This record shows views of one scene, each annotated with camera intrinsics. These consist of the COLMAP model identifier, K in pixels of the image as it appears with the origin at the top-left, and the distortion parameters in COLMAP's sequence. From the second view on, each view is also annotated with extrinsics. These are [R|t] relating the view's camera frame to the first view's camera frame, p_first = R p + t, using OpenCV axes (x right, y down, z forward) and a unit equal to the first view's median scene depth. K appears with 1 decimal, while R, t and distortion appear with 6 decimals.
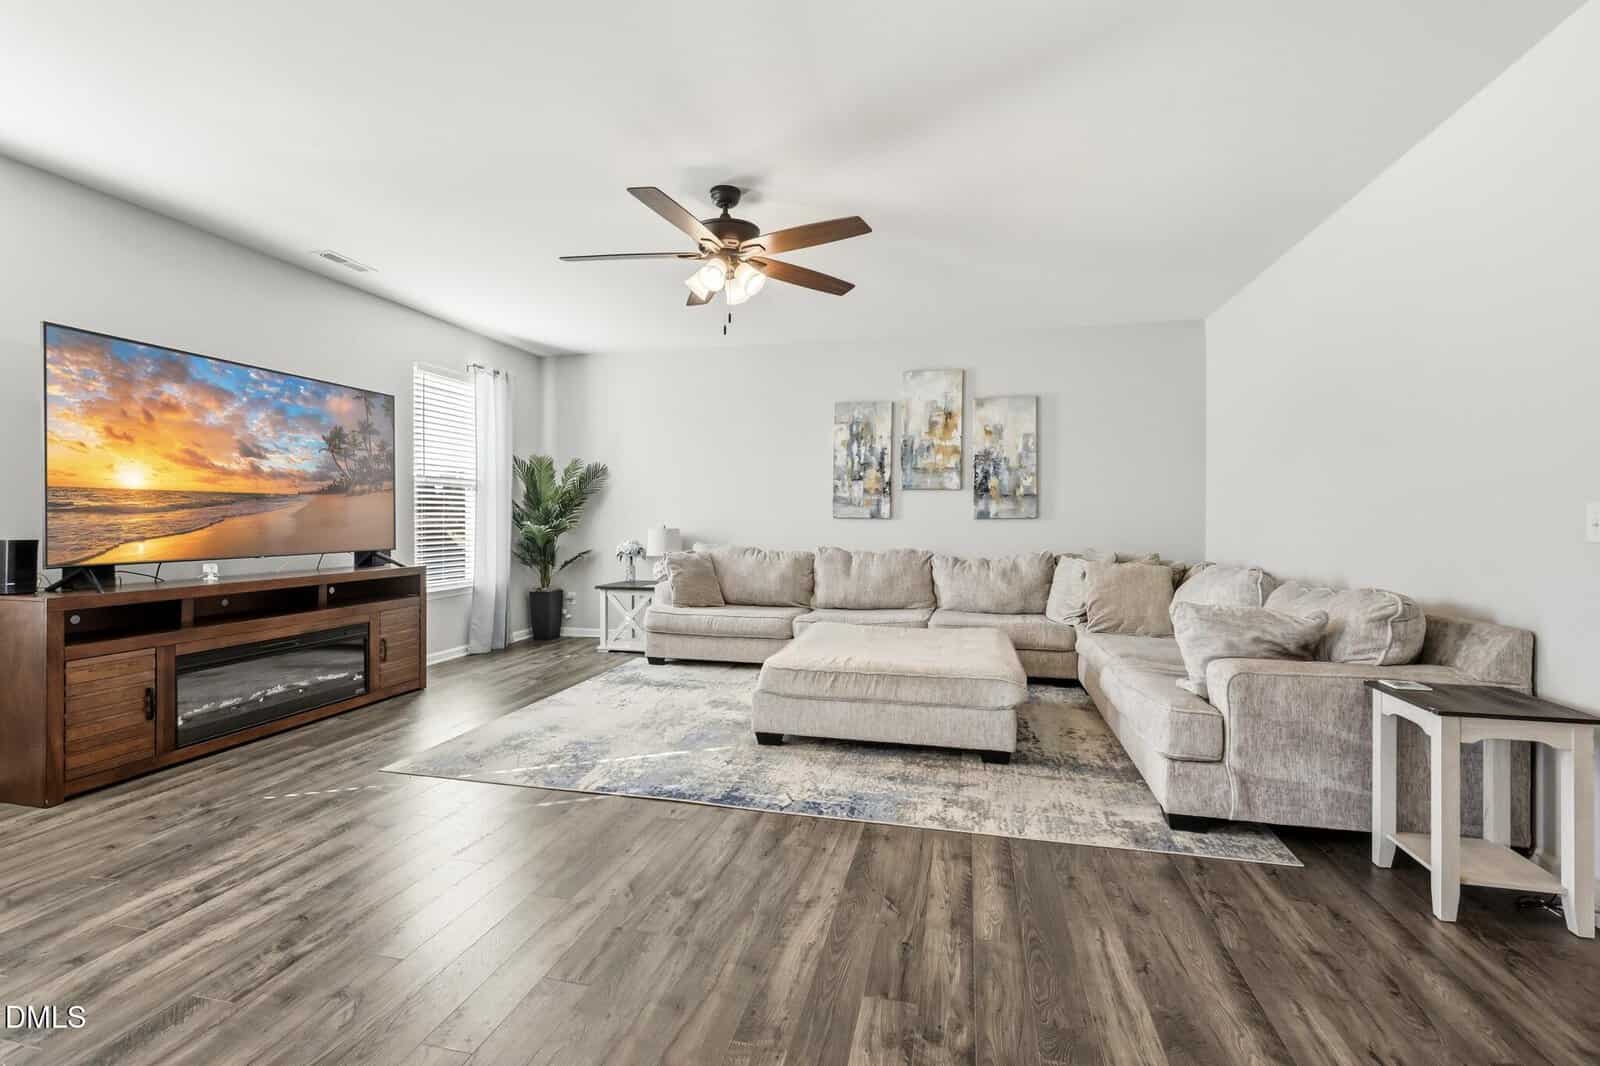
lens RADIAL K [[707.1, 0, 806.4], [0, 707.1, 516.6], [0, 0, 1]] dist [-0.003093, 0.001950]
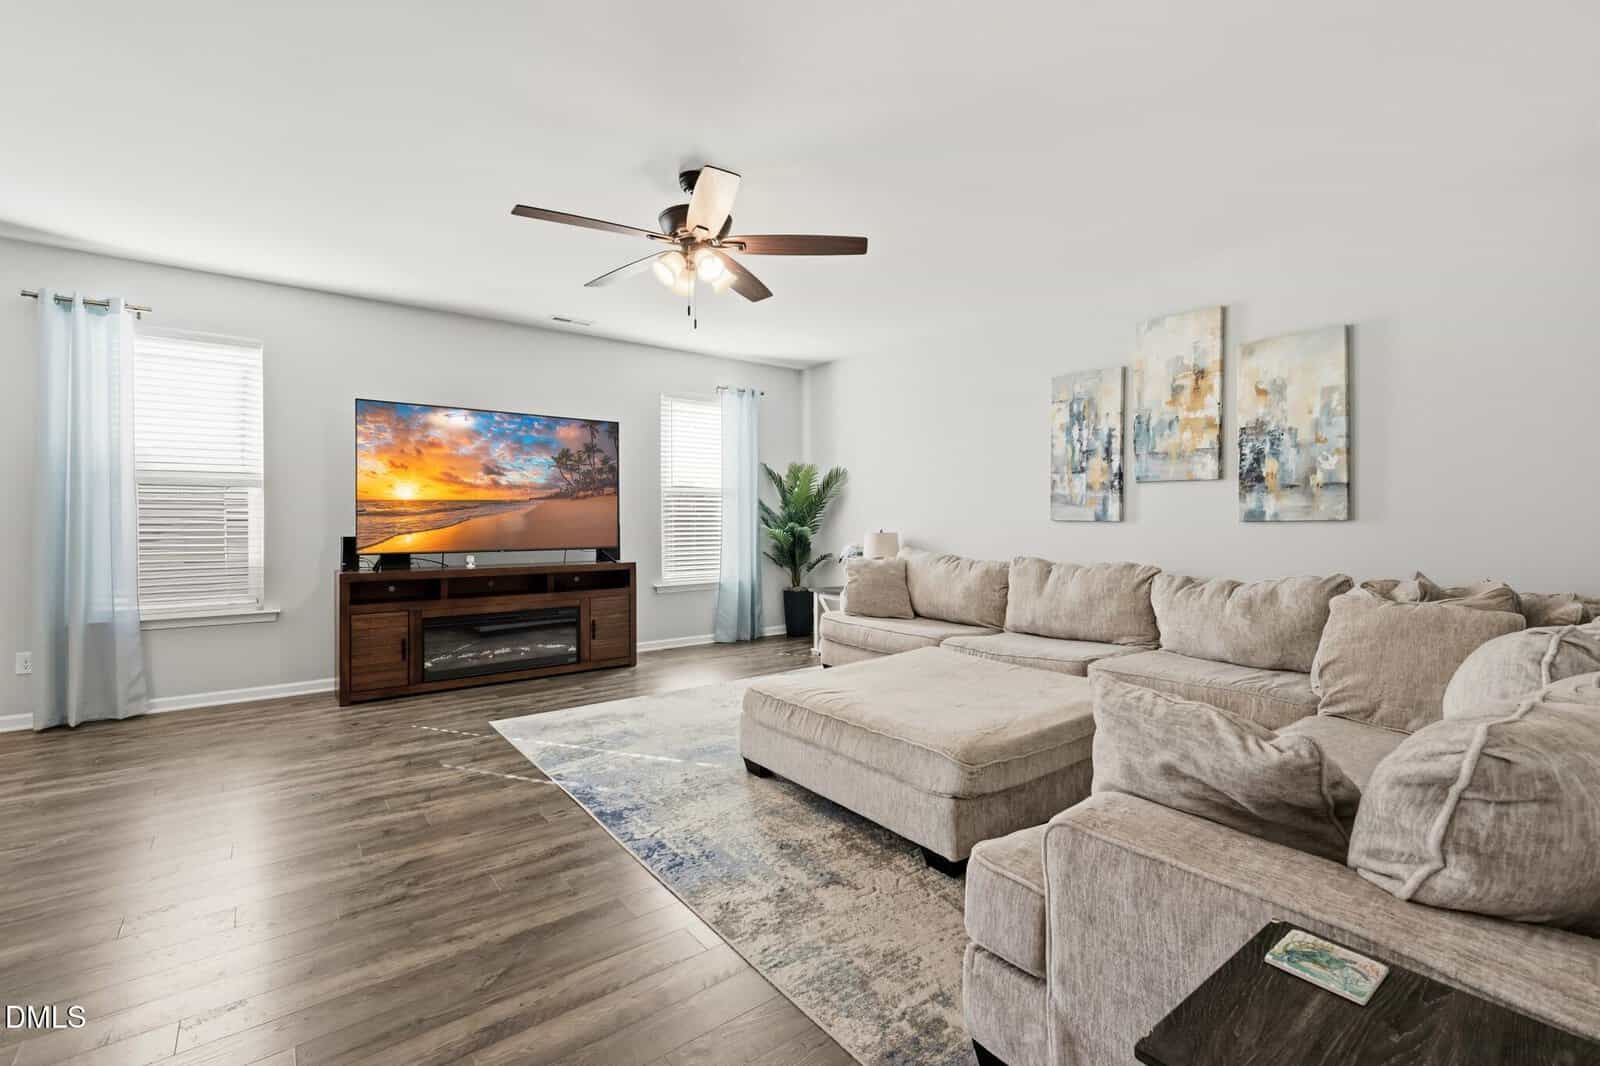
lens RADIAL K [[707.1, 0, 801.0], [0, 707.1, 524.5], [0, 0, 1]] dist [-0.003093, 0.001950]
pose [[0.774516, 0.002296, -0.632550, 0.522110], [0.001760, 0.999982, 0.005785, 0.000728], [0.632552, -0.005594, 0.774498, 0.320412]]
